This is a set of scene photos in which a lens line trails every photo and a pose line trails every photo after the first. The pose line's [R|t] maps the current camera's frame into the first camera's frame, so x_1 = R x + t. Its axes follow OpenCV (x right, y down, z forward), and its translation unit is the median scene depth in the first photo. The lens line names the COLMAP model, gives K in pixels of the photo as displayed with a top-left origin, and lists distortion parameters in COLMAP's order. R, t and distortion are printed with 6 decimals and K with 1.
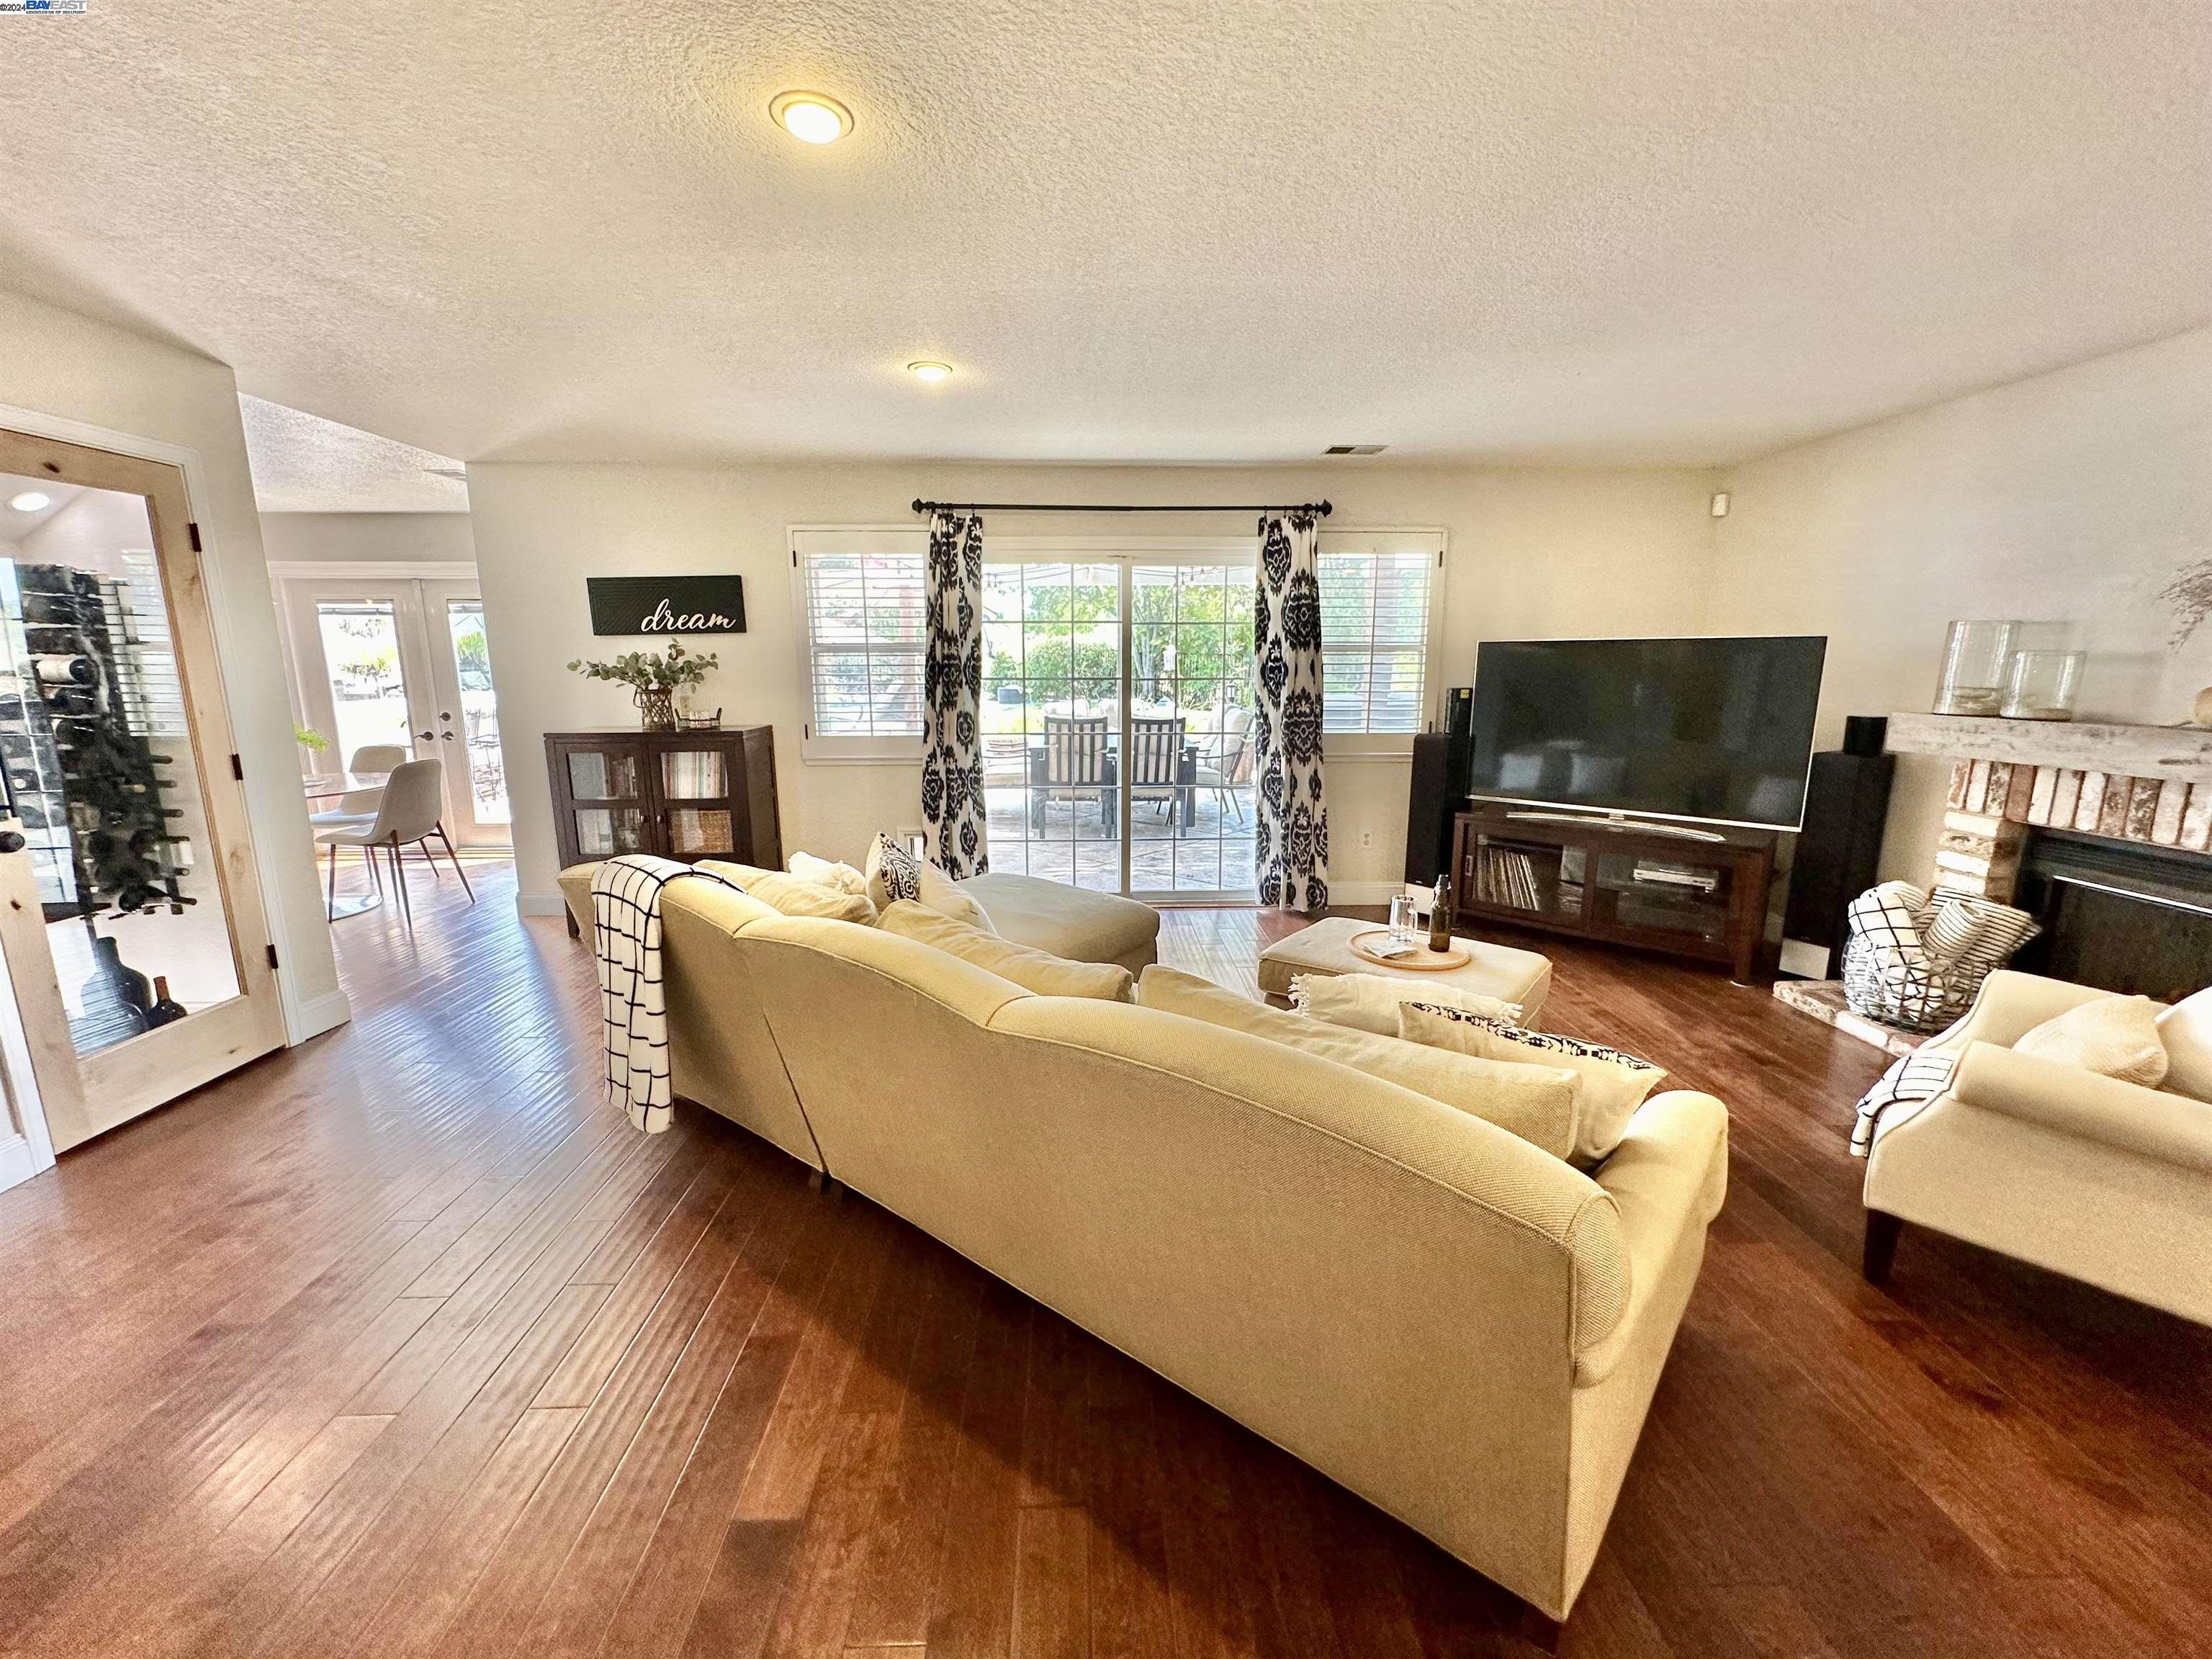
lens RADIAL K [[882.4, 0, 1100.2], [0, 882.4, 831.2], [0, 0, 1]] dist [-0.002379, 0.000254]
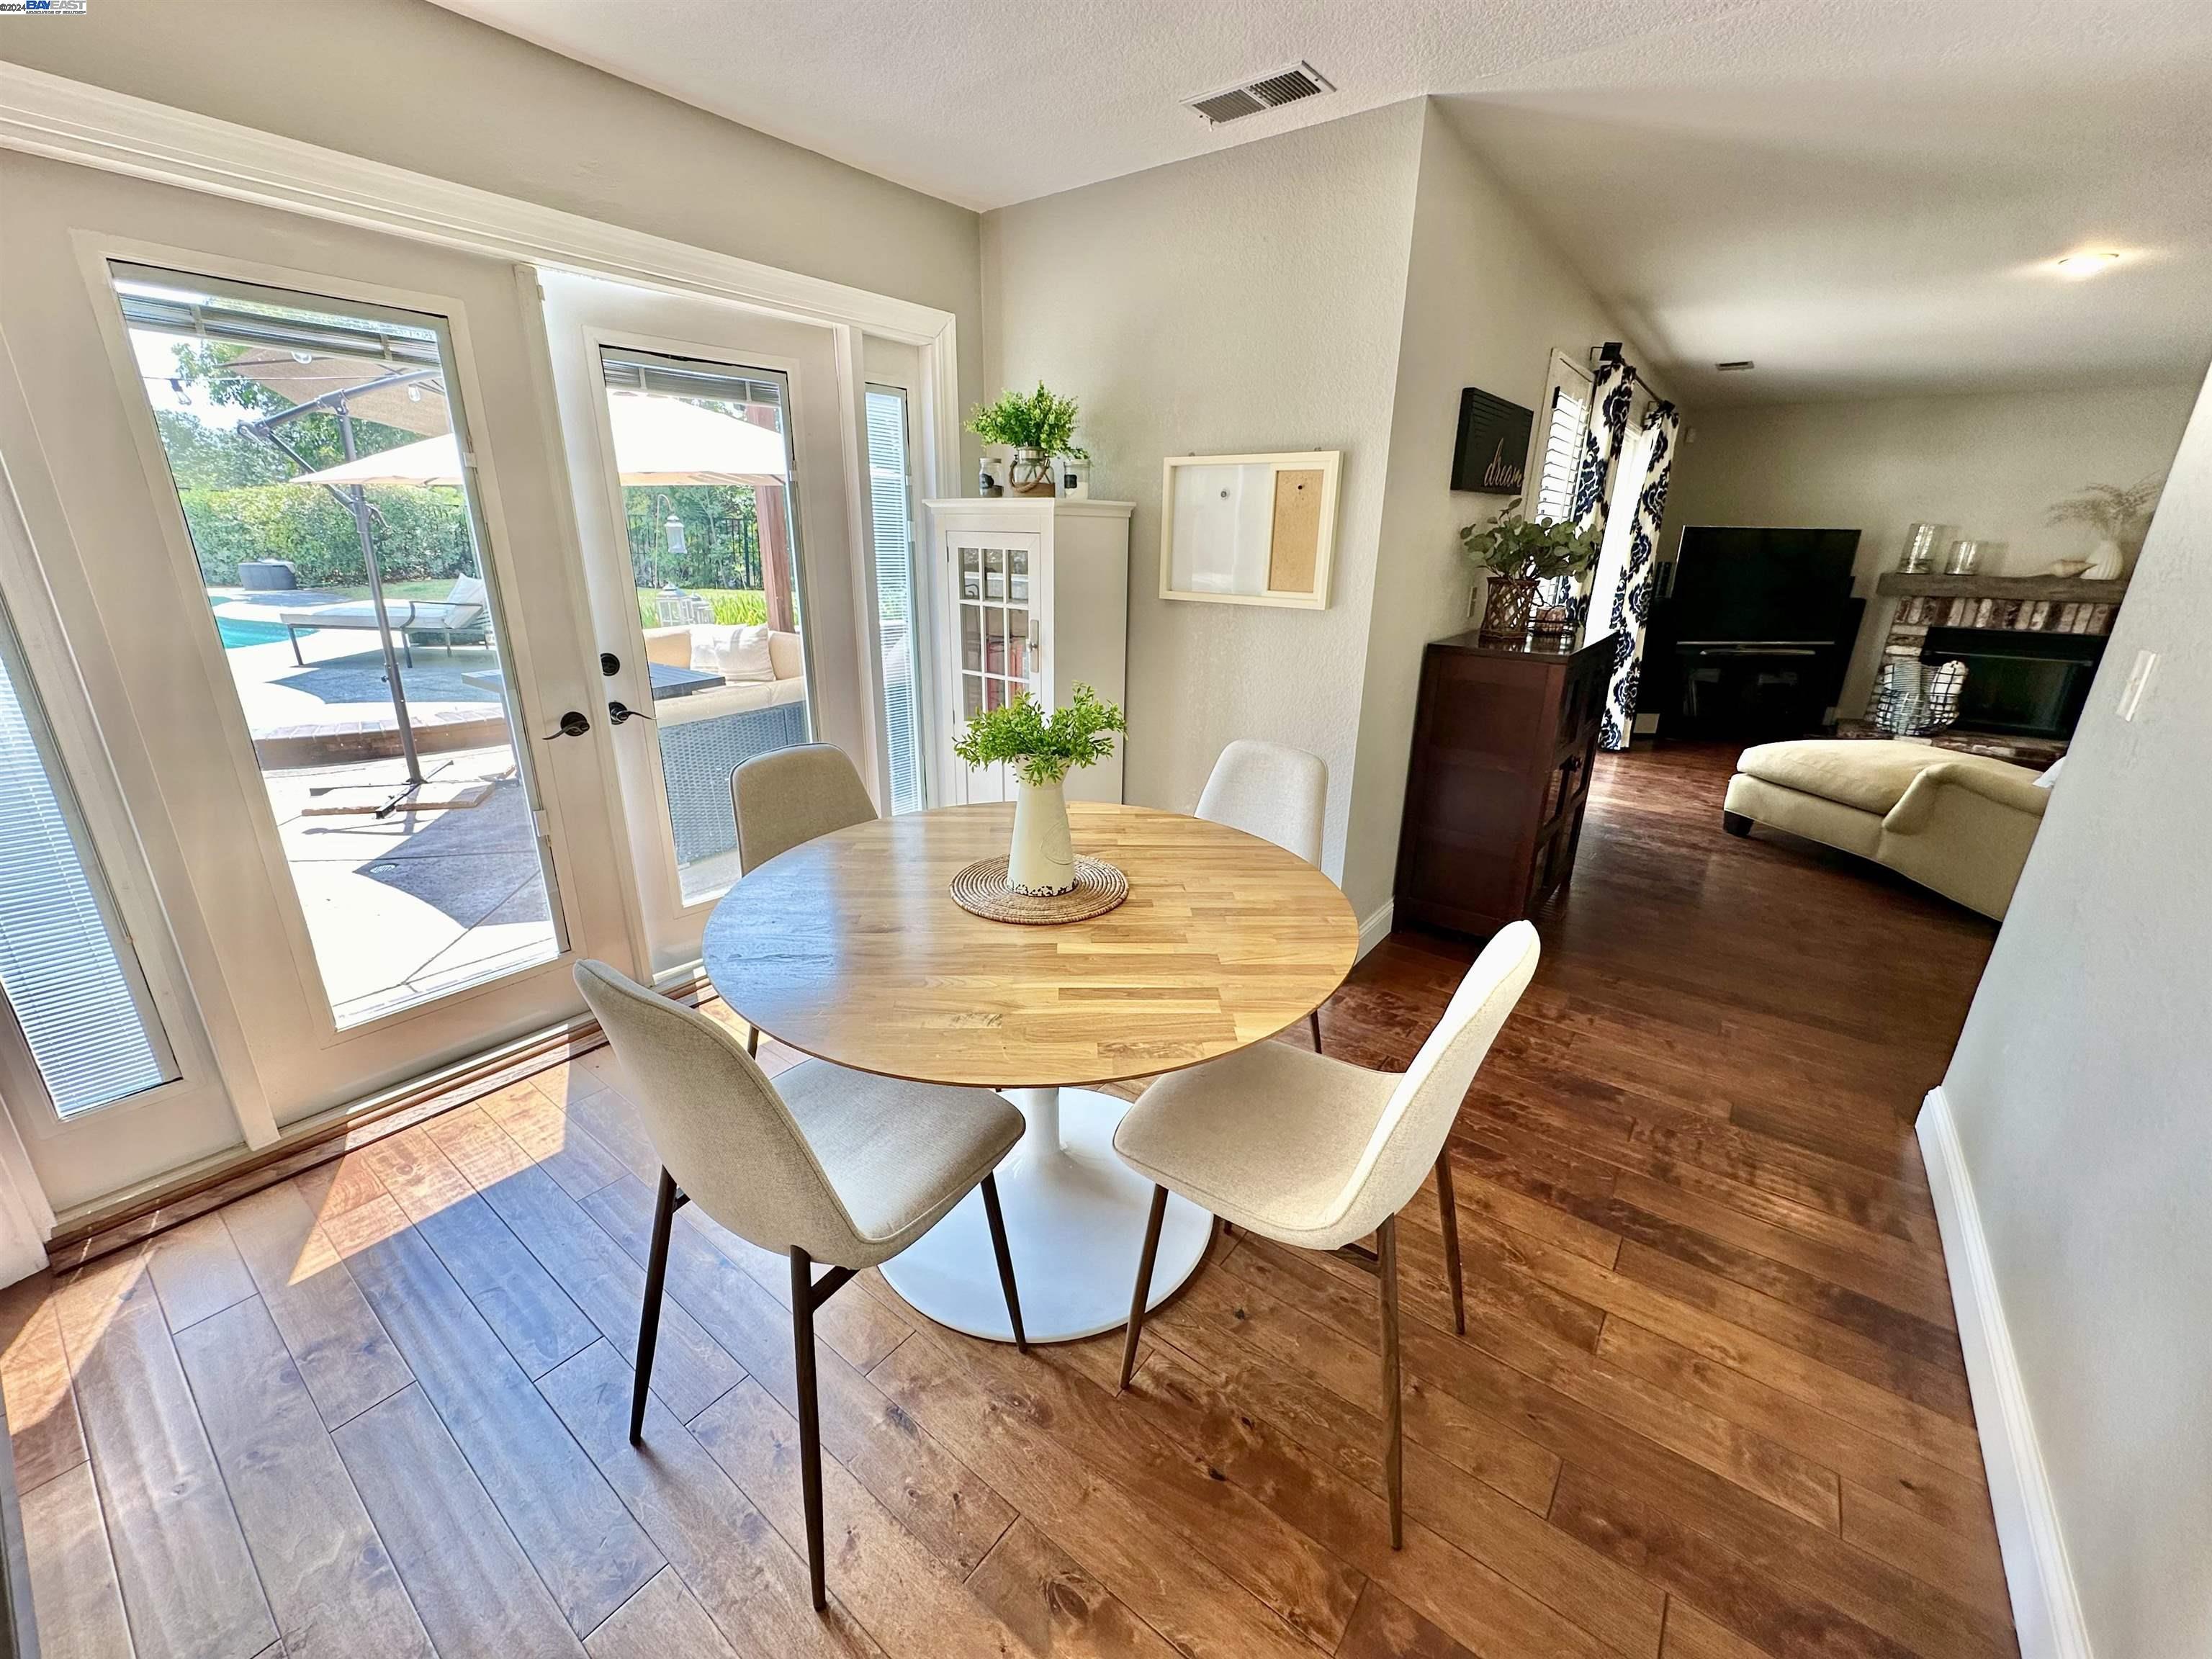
lens RADIAL K [[882.4, 0, 1101.9], [0, 882.4, 829.0], [0, 0, 1]] dist [-0.002379, 0.000254]
pose [[0.626428, -0.237086, 0.742549, -1.245575], [0.132597, 0.971148, 0.198214, -0.149145], [-0.768119, -0.025707, 0.639791, 0.802638]]
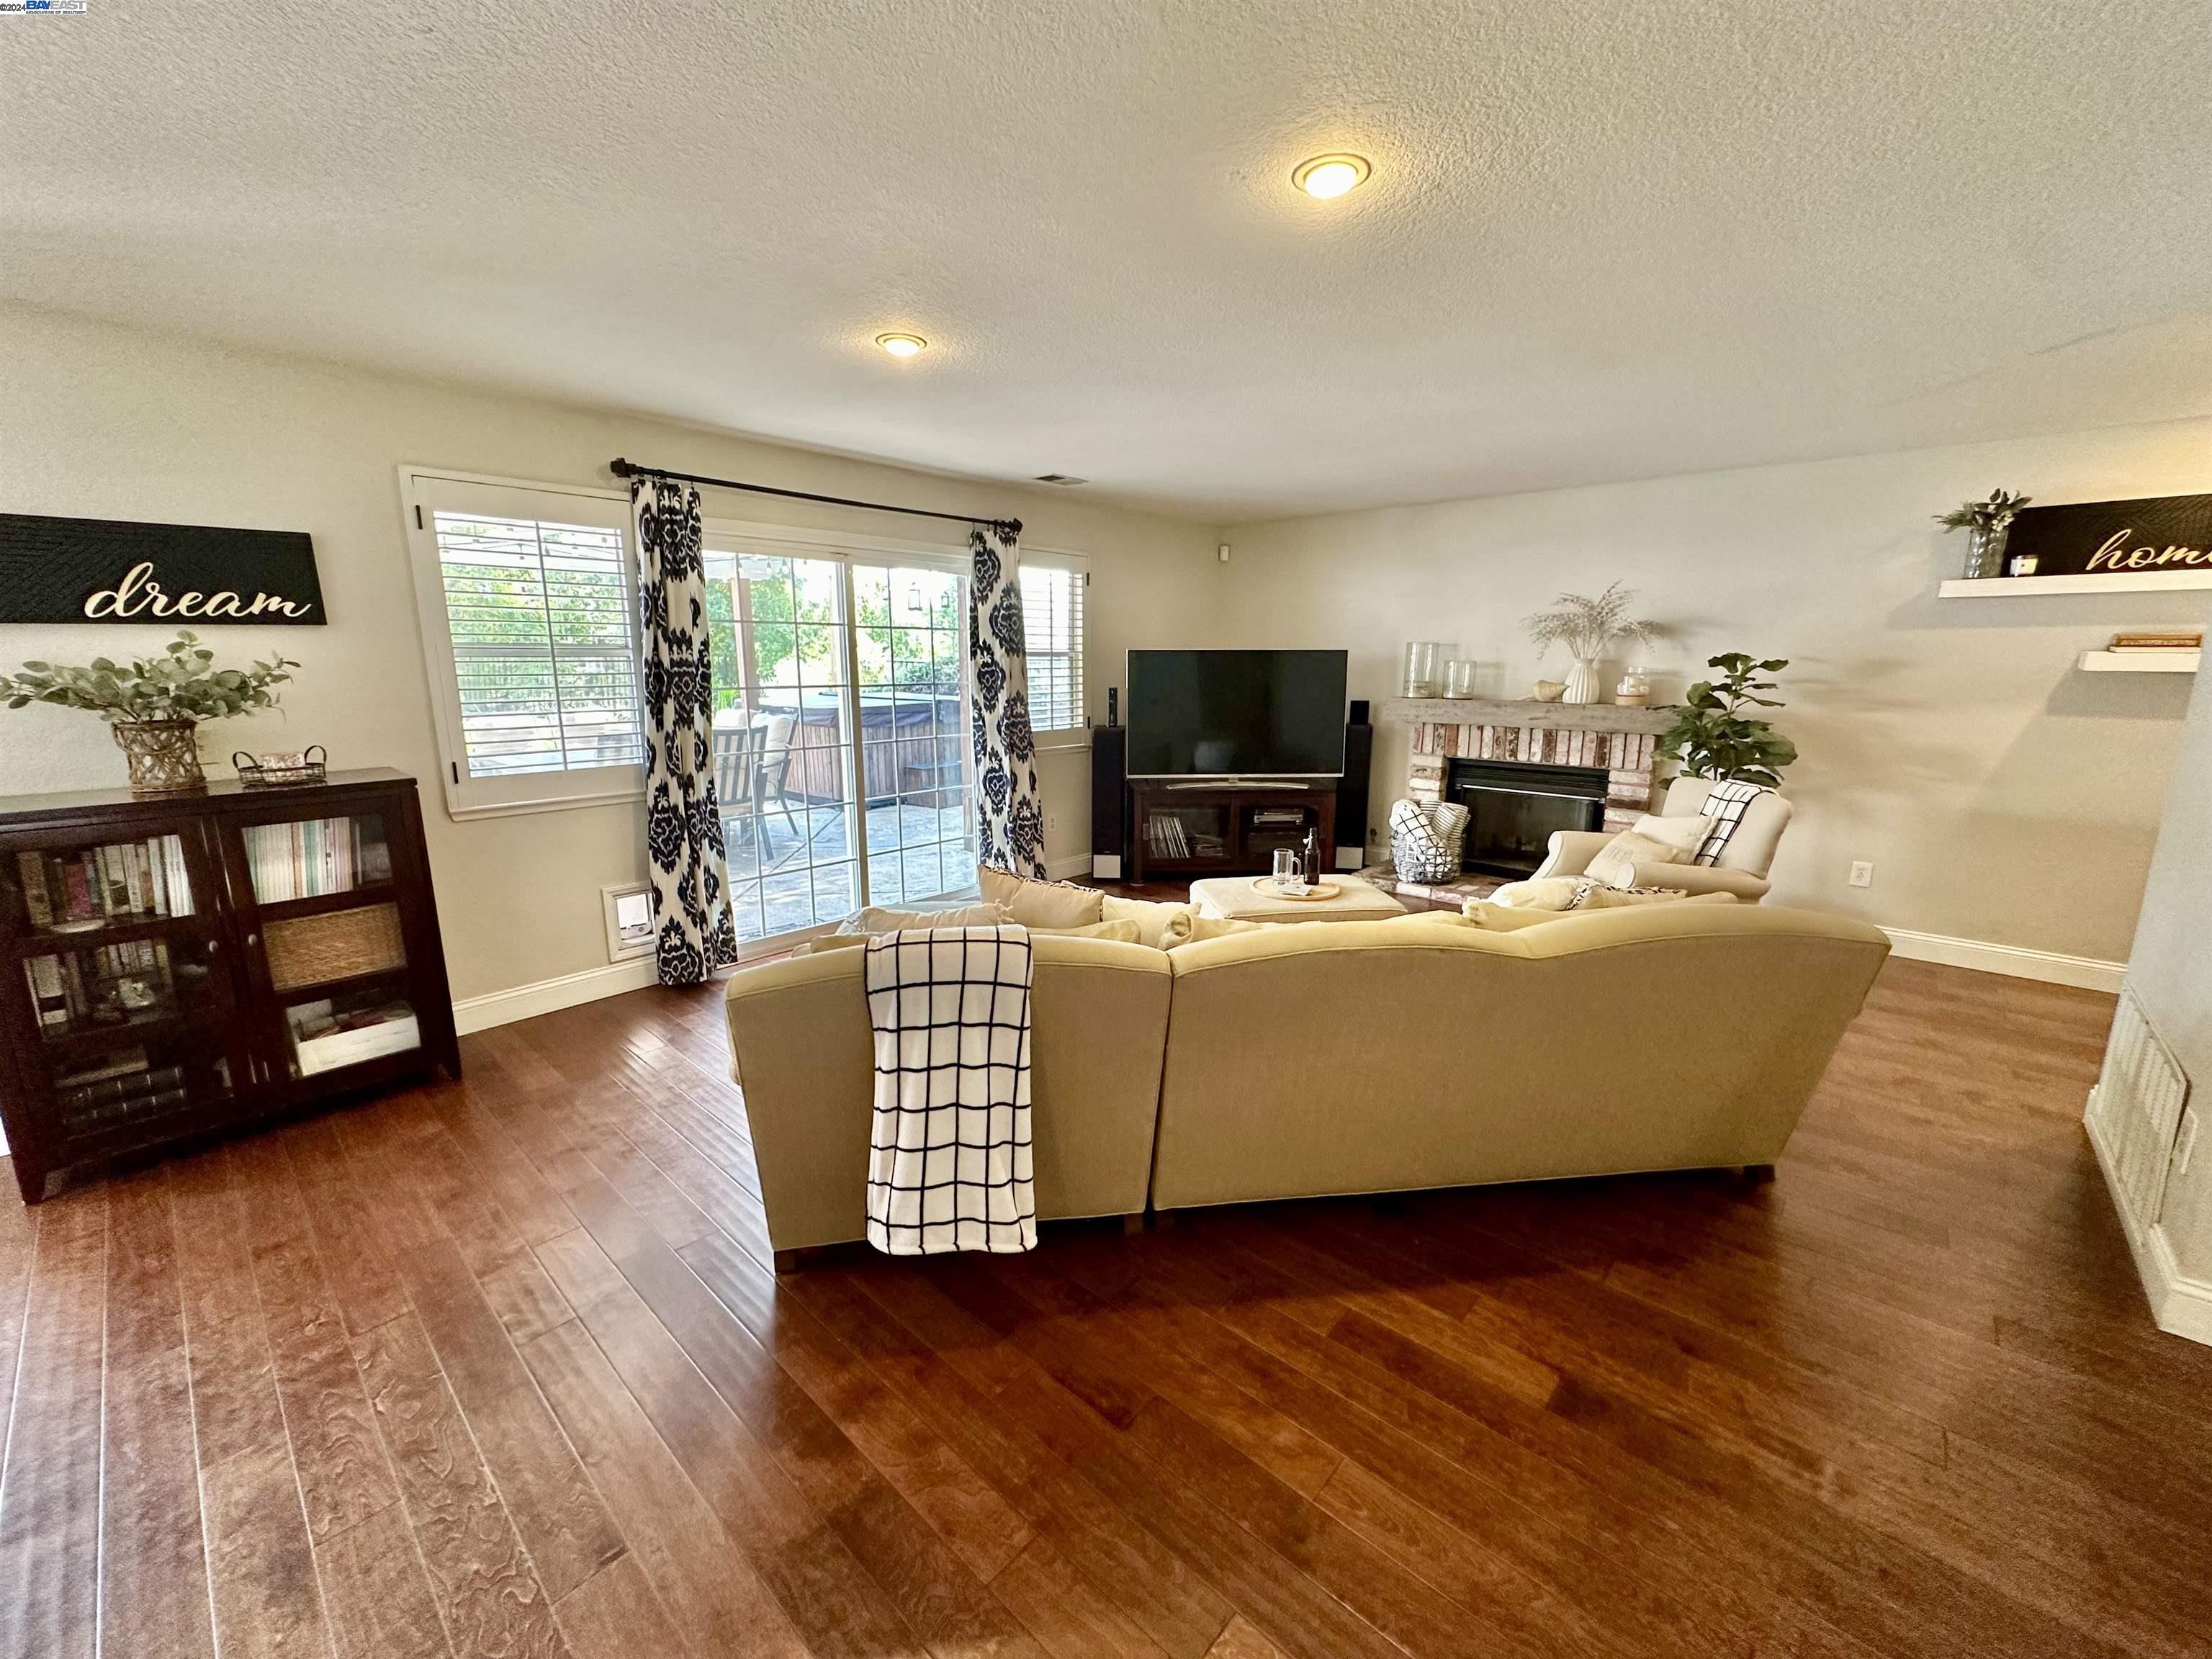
lens RADIAL K [[882.4, 0, 1104.4], [0, 882.4, 832.7], [0, 0, 1]] dist [-0.002379, 0.000254]
pose [[0.694222, -0.137621, 0.706482, -0.490173], [0.134267, 0.989082, 0.060734, -0.042170], [-0.707127, 0.052694, 0.705121, 0.171040]]
